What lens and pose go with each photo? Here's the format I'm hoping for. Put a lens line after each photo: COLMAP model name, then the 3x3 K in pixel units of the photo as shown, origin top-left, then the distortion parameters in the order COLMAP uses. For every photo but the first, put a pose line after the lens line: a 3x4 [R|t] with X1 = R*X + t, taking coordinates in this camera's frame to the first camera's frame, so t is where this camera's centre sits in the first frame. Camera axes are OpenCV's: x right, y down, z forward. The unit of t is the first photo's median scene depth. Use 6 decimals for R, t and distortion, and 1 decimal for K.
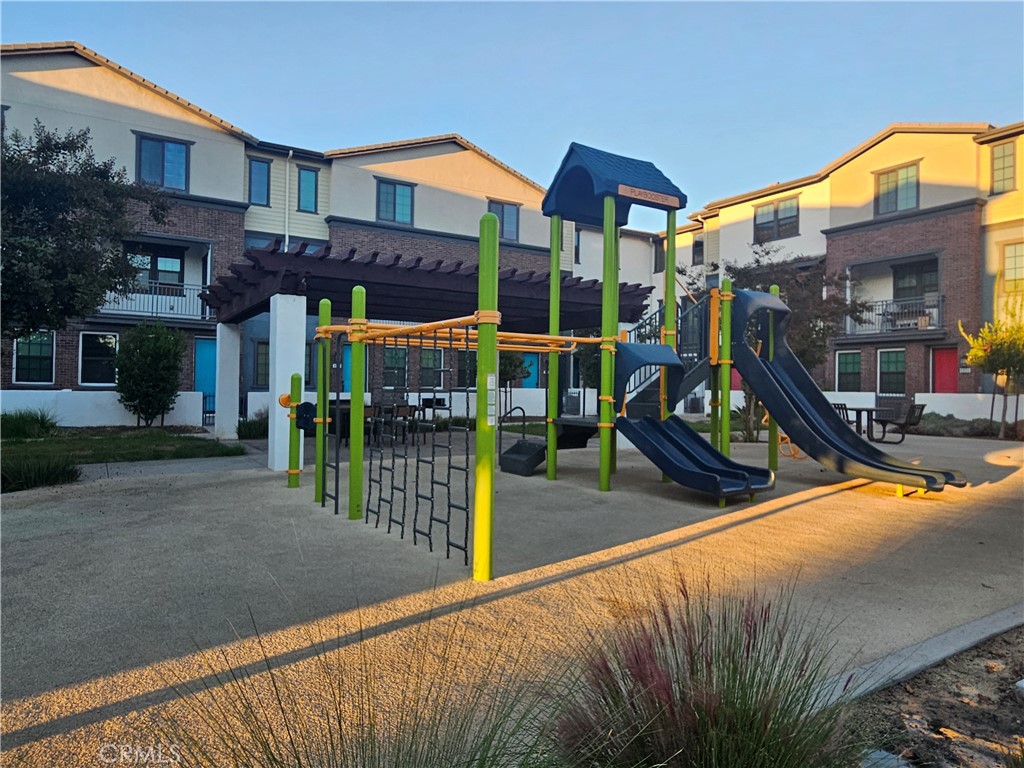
lens RADIAL K [[662.1, 0, 503.4], [0, 662.1, 375.0], [0, 0, 1]] dist [0.001628, -0.004933]
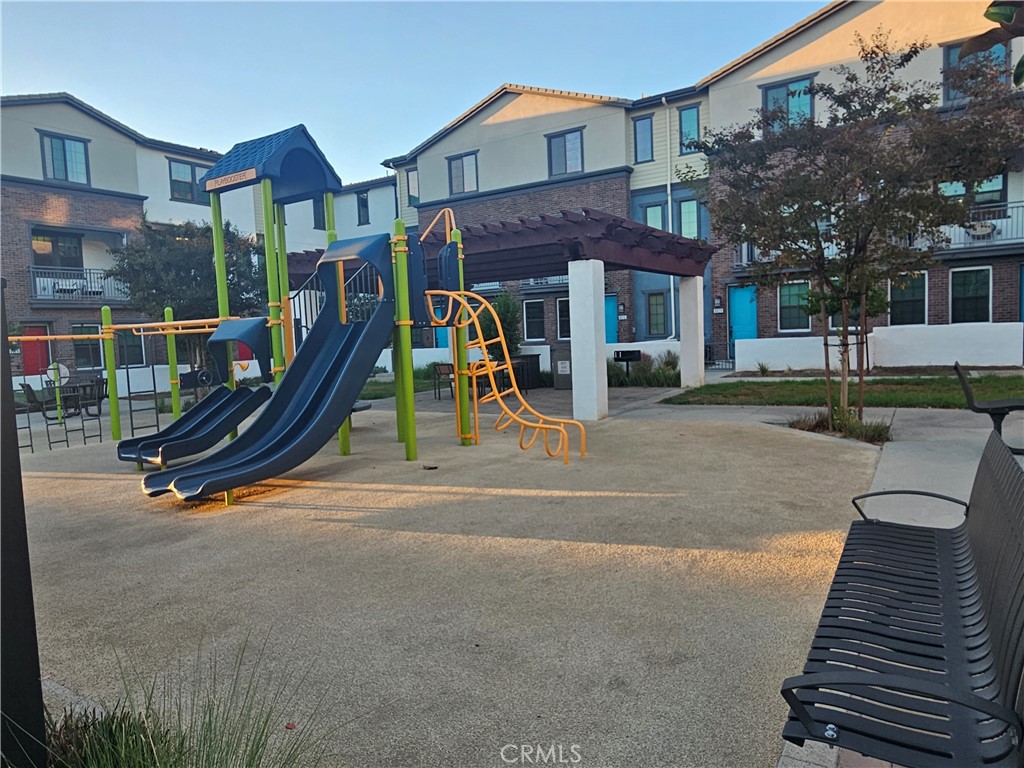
lens RADIAL K [[697.0, 0, 512.0], [0, 697.0, 384.0], [0, 0, 1]] dist [-0.003774, -0.001705]
pose [[0.380845, 0.038211, -0.923849, 0.586920], [0.054283, 0.996498, 0.063593, 0.009707], [0.923044, -0.074369, 0.377437, 0.377785]]
